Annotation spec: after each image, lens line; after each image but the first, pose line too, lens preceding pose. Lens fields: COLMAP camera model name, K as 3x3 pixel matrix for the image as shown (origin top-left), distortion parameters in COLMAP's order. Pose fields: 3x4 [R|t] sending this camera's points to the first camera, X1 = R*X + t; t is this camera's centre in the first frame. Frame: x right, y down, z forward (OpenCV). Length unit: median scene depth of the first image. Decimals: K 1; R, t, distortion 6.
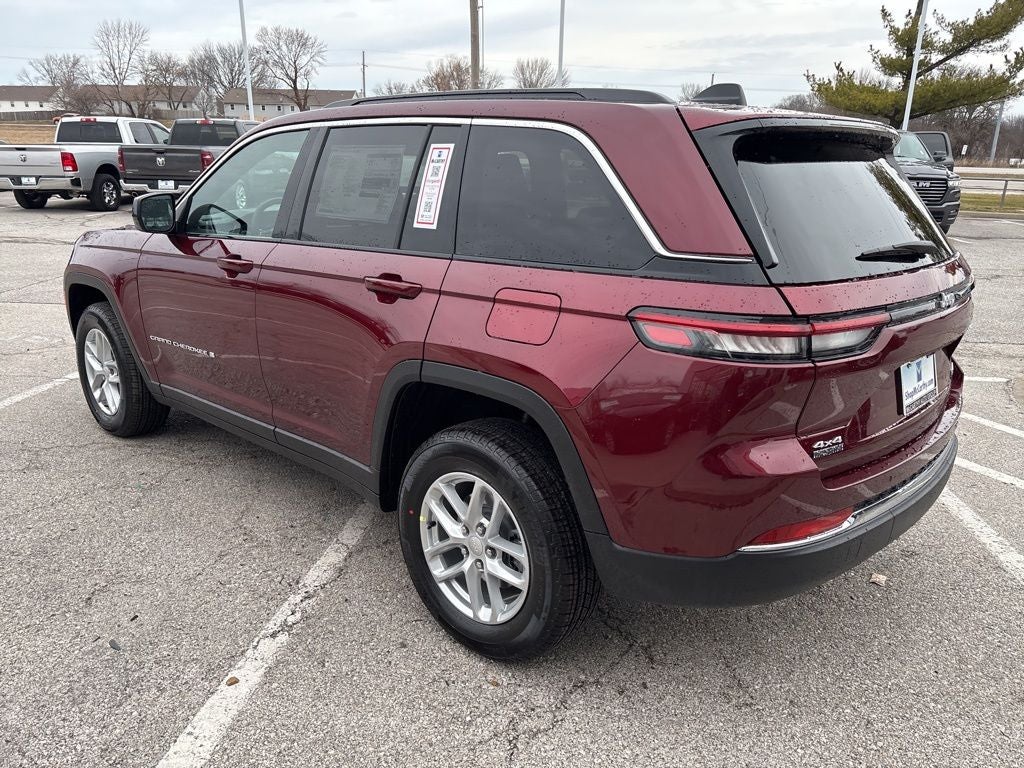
lens RADIAL K [[769.2, 0, 510.6], [0, 769.2, 384.3], [0, 0, 1]] dist [0.069196, -0.085028]
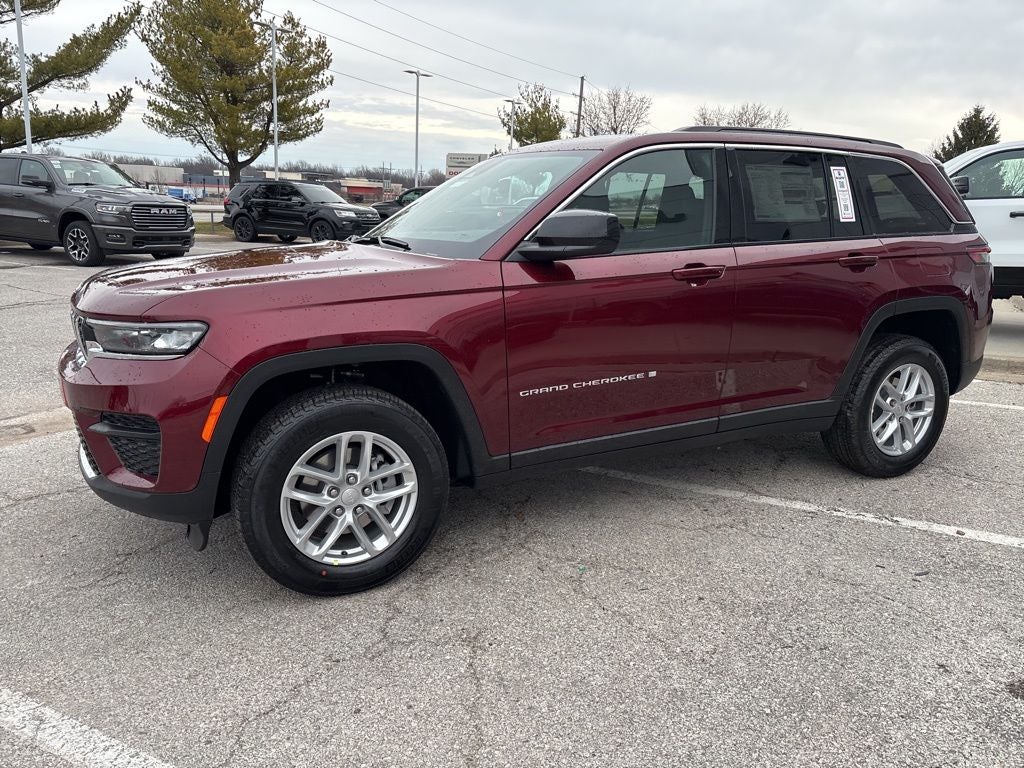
lens RADIAL K [[774.1, 0, 511.7], [0, 774.1, 366.4], [0, 0, 1]] dist [0.052072, -0.065540]
pose [[0.344381, -0.200104, 0.917257, -1.679197], [0.256009, 0.960010, 0.113313, -0.254375], [-0.903250, 0.195803, 0.381838, 1.000214]]
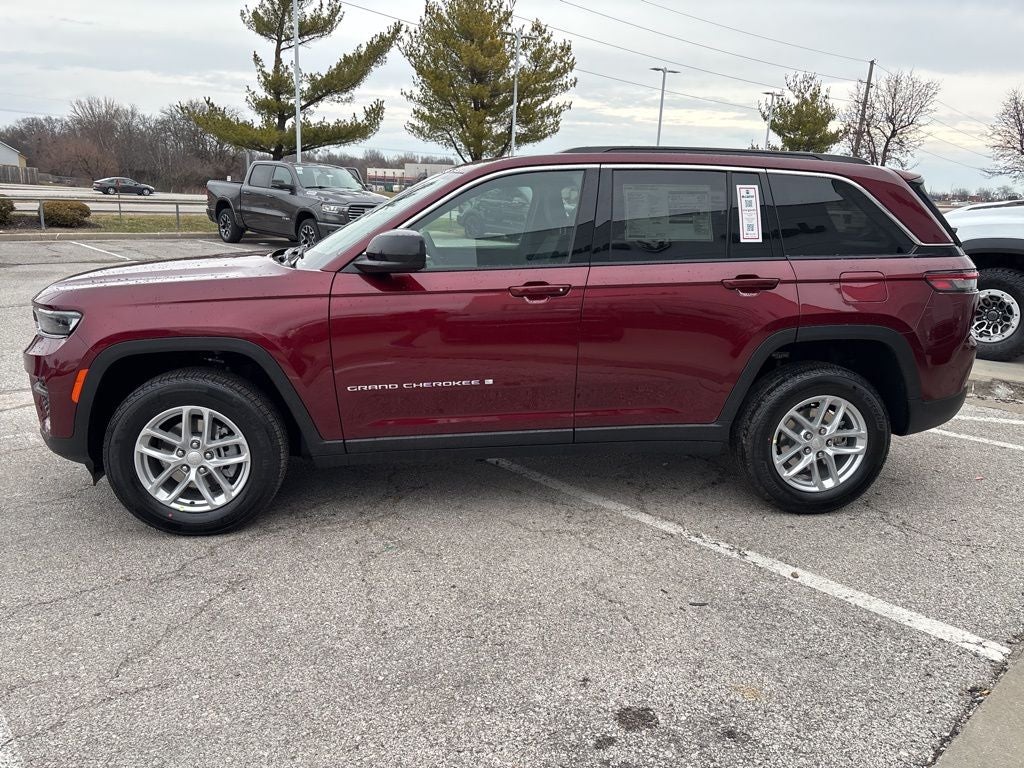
lens RADIAL K [[769.8, 0, 510.7], [0, 769.8, 377.8], [0, 0, 1]] dist [0.057920, -0.070999]
pose [[0.643867, -0.176881, 0.744412, -1.436100], [0.206876, 0.976920, 0.053194, -0.116413], [-0.736640, 0.119751, 0.665599, 0.369745]]
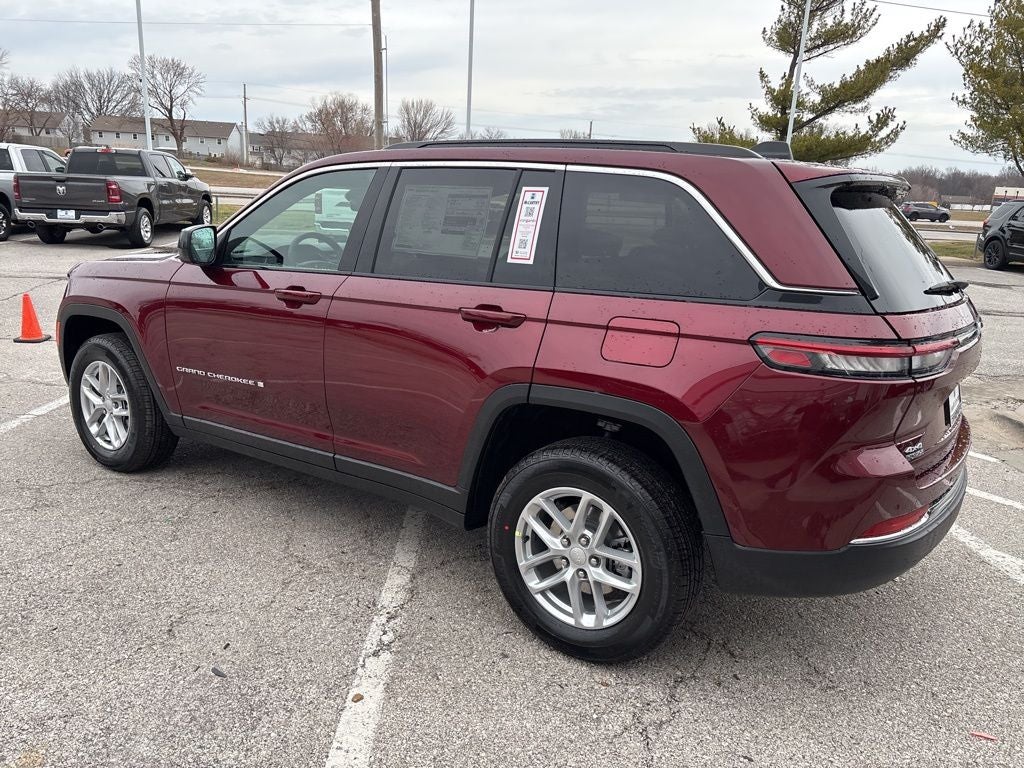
lens RADIAL K [[769.8, 0, 510.7], [0, 769.8, 377.8], [0, 0, 1]] dist [0.057920, -0.070999]
pose [[0.989147, -0.009120, 0.146649, -0.266958], [0.017004, 0.998471, -0.052596, 0.015024], [-0.145945, 0.054519, 0.987789, -0.056303]]
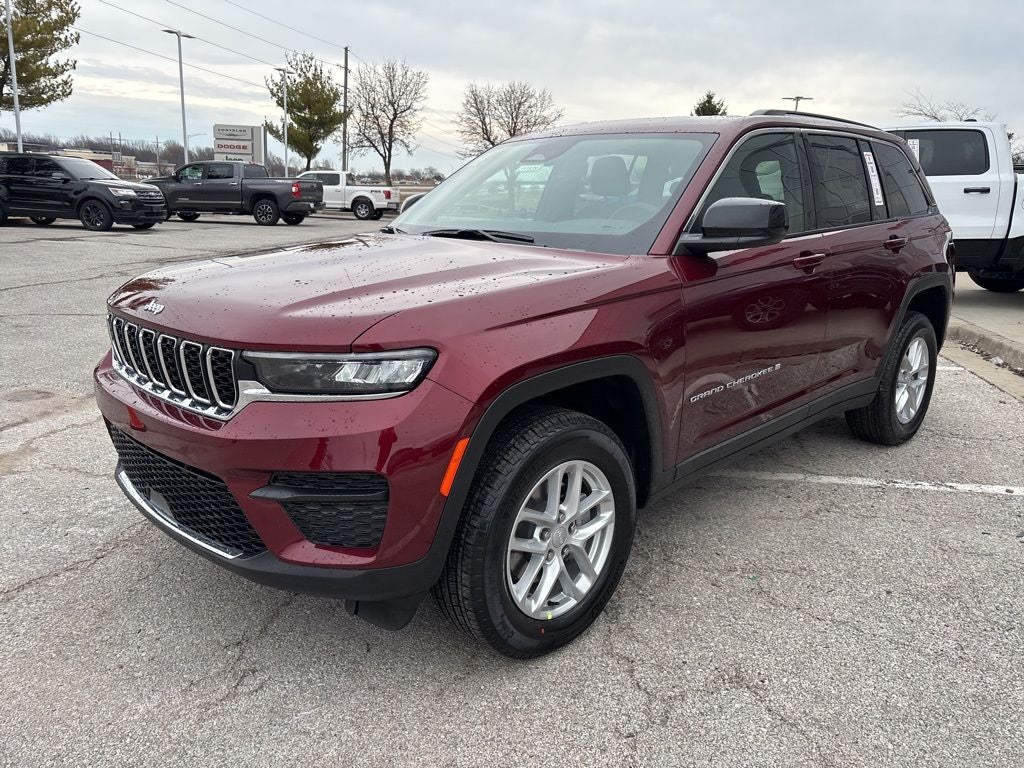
lens RADIAL K [[778.5, 0, 512.5], [0, 778.5, 363.9], [0, 0, 1]] dist [0.007646, 0.000553]
pose [[0.049874, -0.238330, 0.969903, -1.655366], [0.269690, 0.938251, 0.216685, -0.417129], [-0.961655, 0.250766, 0.111069, 1.522113]]
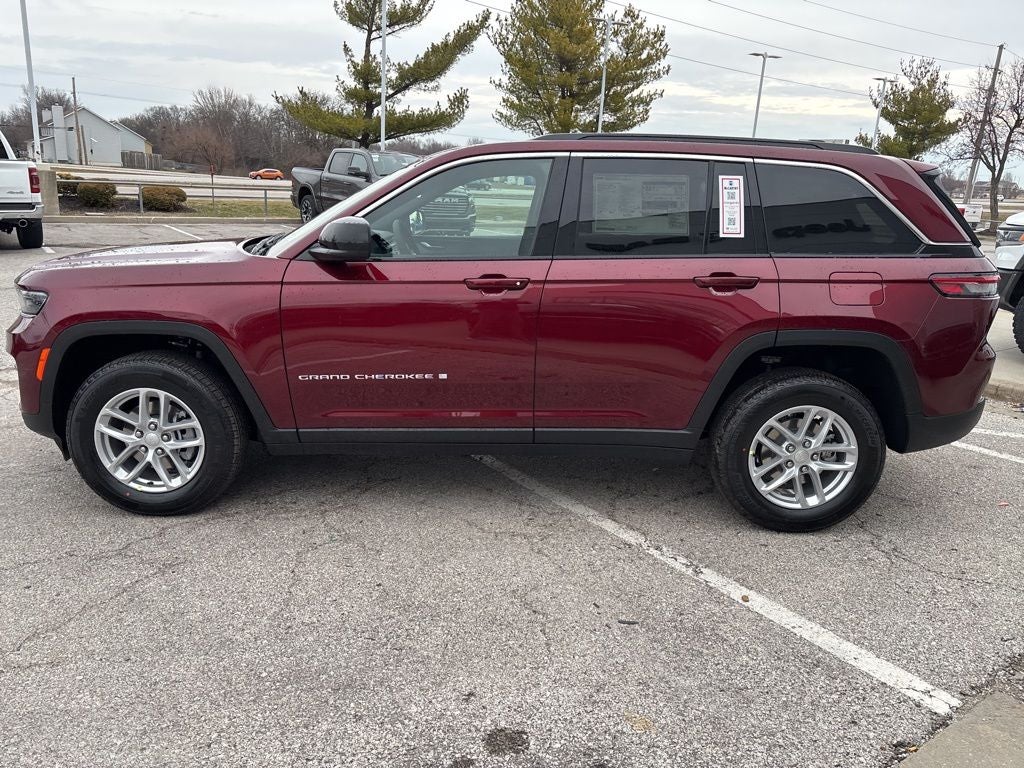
lens RADIAL K [[769.8, 0, 510.7], [0, 769.8, 377.8], [0, 0, 1]] dist [0.057920, -0.070999]
pose [[0.734954, -0.158238, 0.659396, -1.243615], [0.173275, 0.983935, 0.042989, -0.080593], [-0.655605, 0.082662, 0.750566, 0.241947]]
